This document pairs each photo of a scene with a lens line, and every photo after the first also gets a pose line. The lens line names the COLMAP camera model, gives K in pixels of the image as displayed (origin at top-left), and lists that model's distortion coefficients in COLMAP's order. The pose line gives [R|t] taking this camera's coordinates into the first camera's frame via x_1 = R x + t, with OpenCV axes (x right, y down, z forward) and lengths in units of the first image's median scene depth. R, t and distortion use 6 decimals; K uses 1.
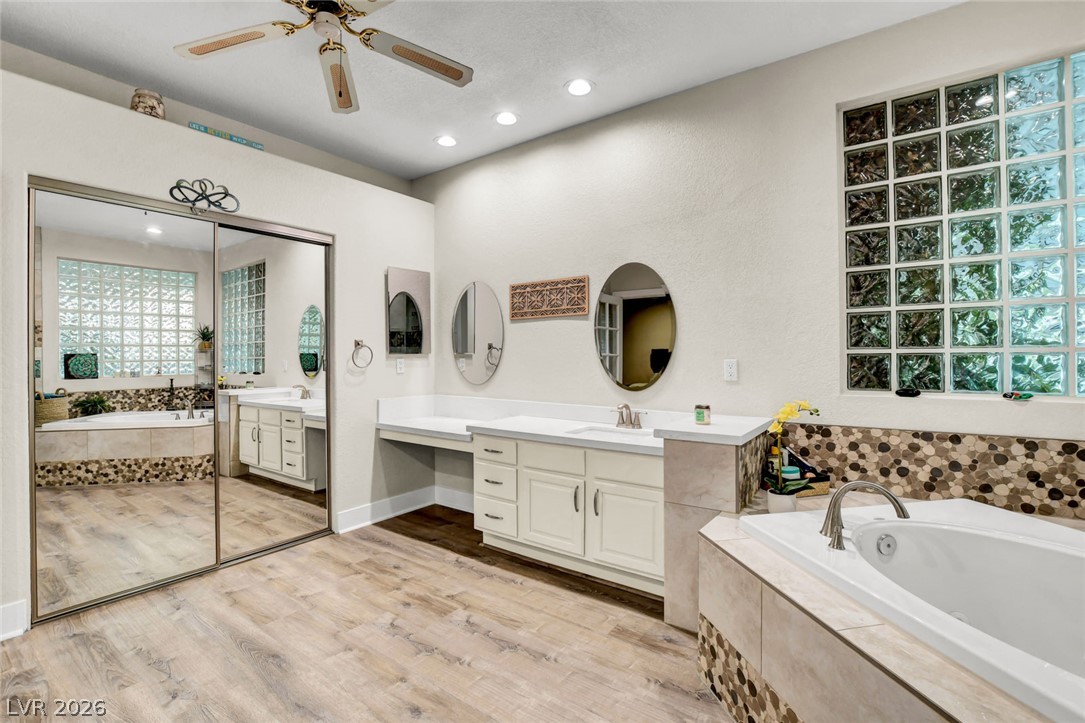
lens RADIAL K [[485.2, 0, 545.8], [0, 485.2, 356.6], [0, 0, 1]] dist [-0.024568, 0.001550]
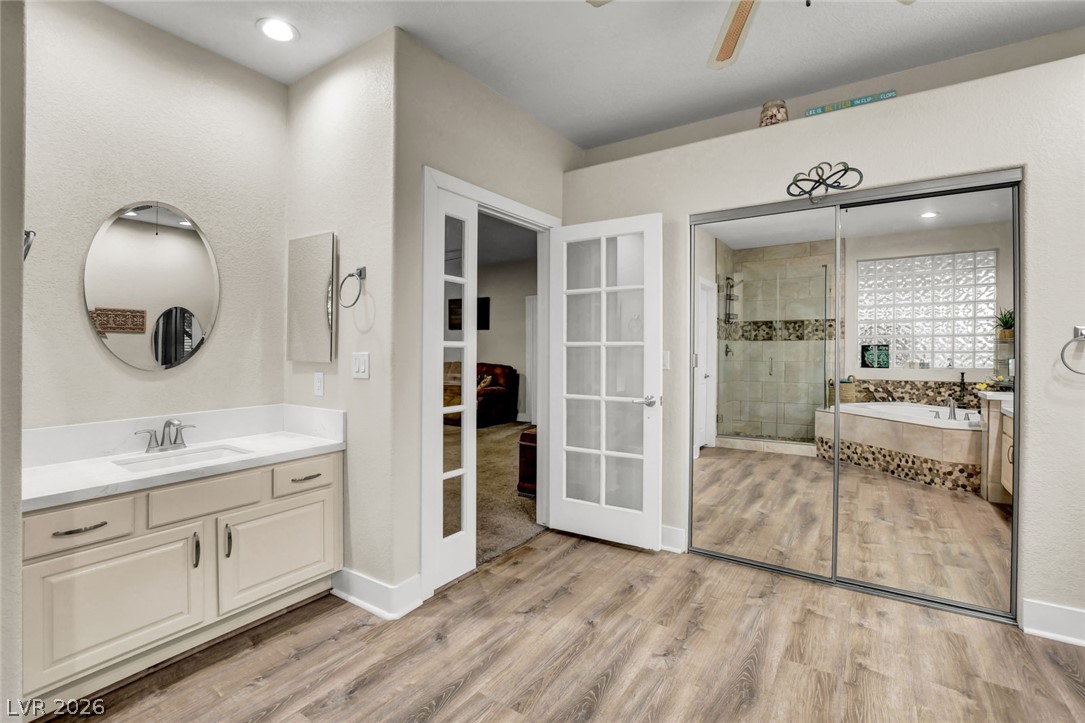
lens RADIAL K [[485.2, 0, 545.9], [0, 485.2, 352.1], [0, 0, 1]] dist [-0.024568, 0.001550]
pose [[0.036908, 0.016088, -0.999189, 0.117144], [0.000547, 0.999870, 0.016119, -0.009271], [0.999319, -0.001142, 0.036894, 0.235668]]
